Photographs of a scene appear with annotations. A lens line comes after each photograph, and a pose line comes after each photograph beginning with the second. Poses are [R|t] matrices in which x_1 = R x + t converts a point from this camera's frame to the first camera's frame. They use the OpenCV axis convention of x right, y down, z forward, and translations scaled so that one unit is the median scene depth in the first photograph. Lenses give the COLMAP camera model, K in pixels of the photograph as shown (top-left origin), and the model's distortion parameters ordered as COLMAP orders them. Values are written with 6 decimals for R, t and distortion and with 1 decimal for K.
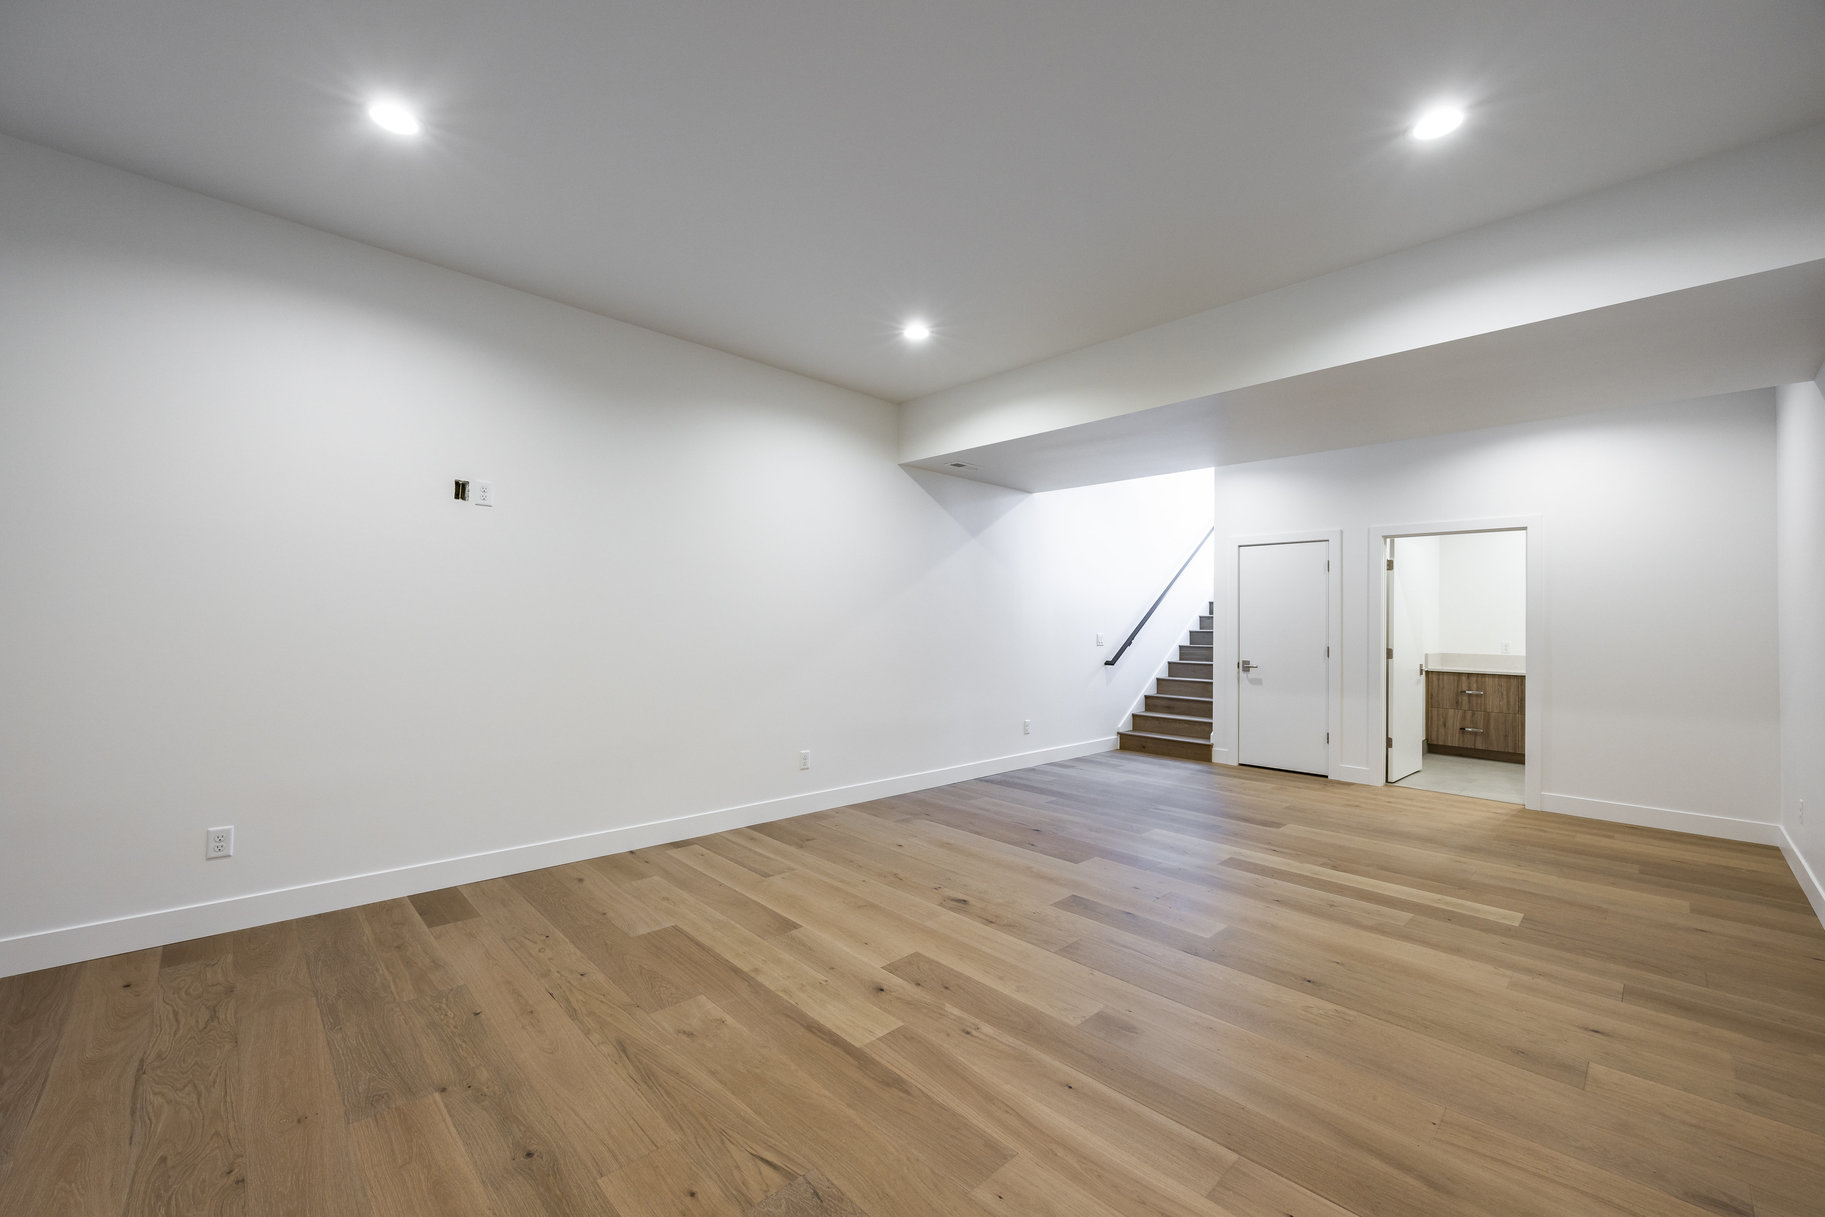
lens RADIAL K [[741.7, 0, 912.5], [0, 741.7, 608.5], [0, 0, 1]] dist [-0.000311, 0.000017]
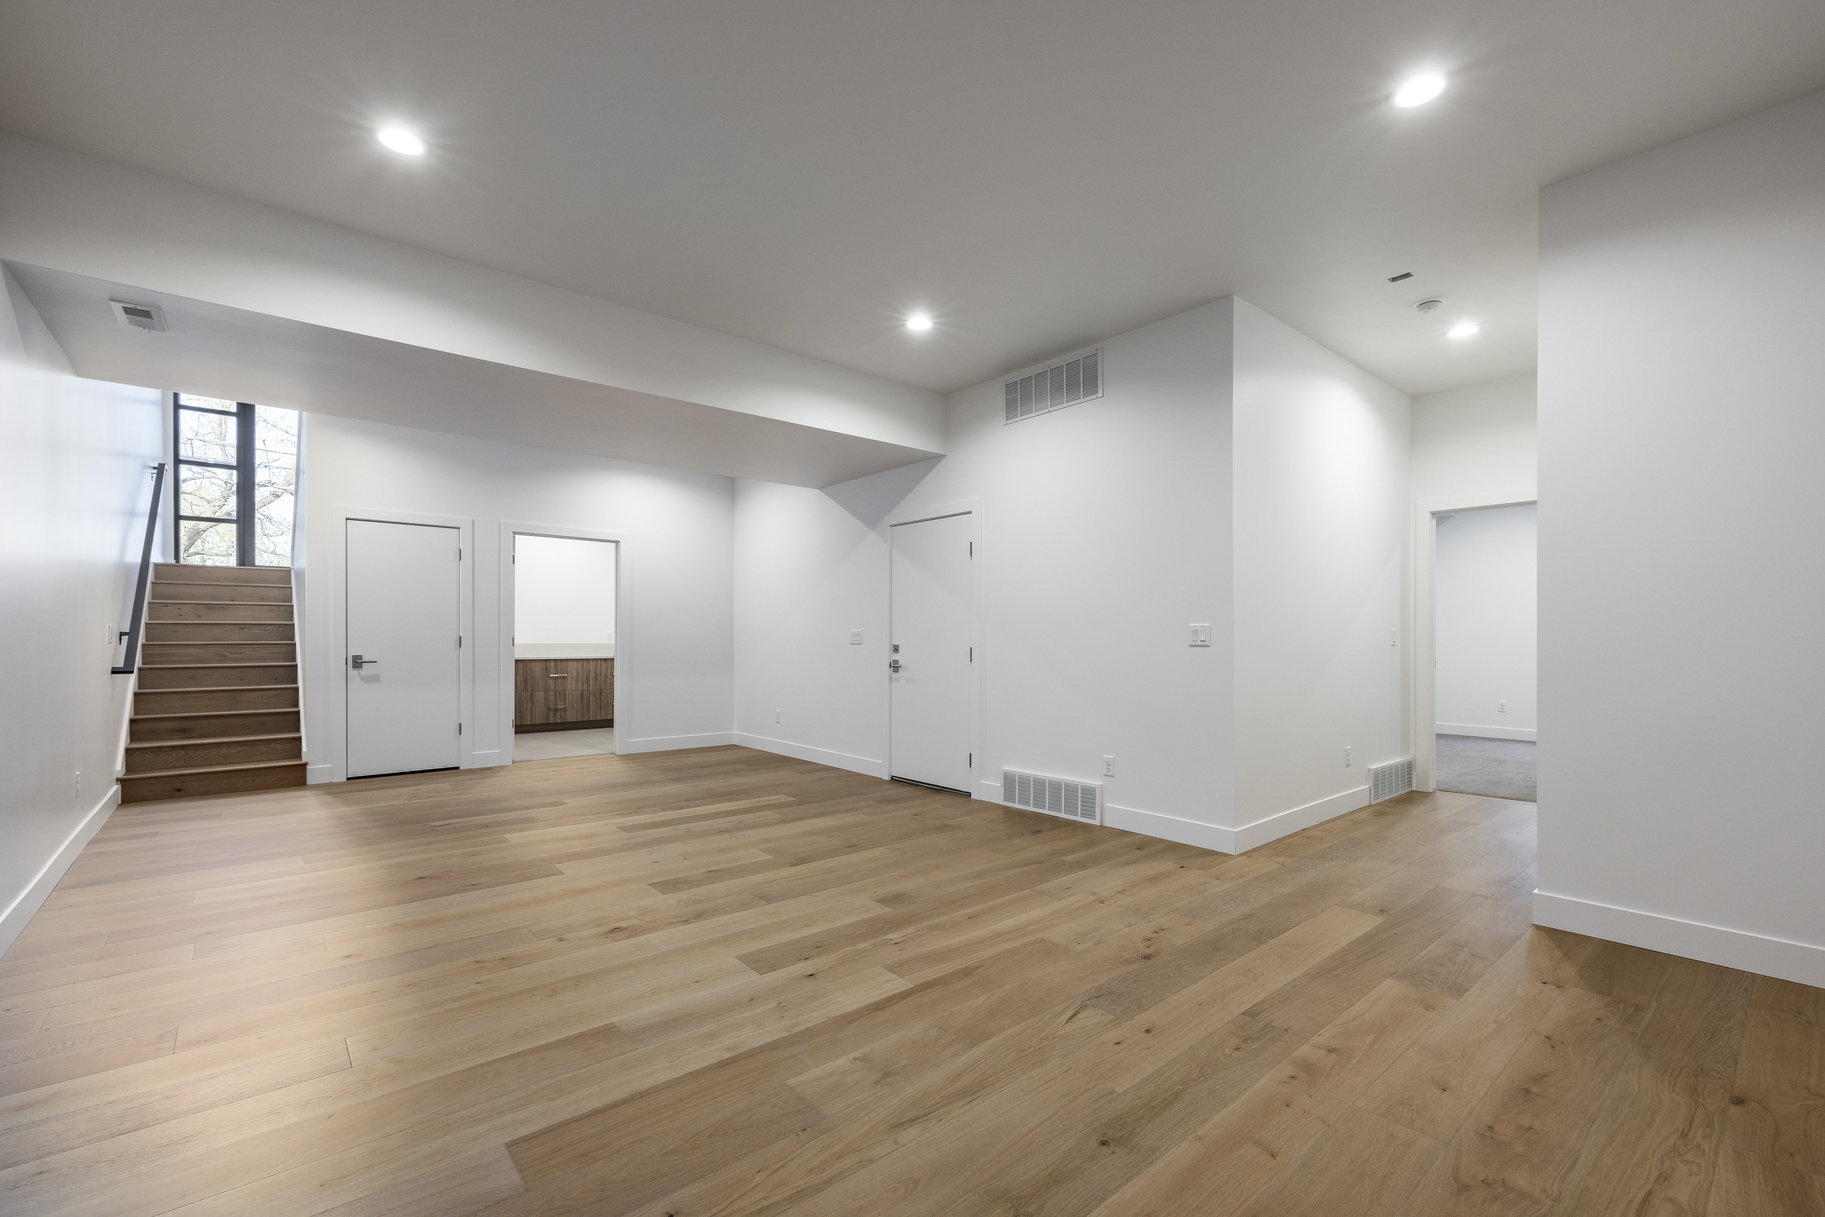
lens RADIAL K [[769.4, 0, 913.5], [0, 769.4, 639.7], [0, 0, 1]] dist [0.000777, 0.000026]
pose [[0.048913, -0.015102, 0.998689, -0.809253], [-0.022950, 0.999605, 0.016240, 0.047865], [-0.998539, -0.023714, 0.048547, 0.655005]]
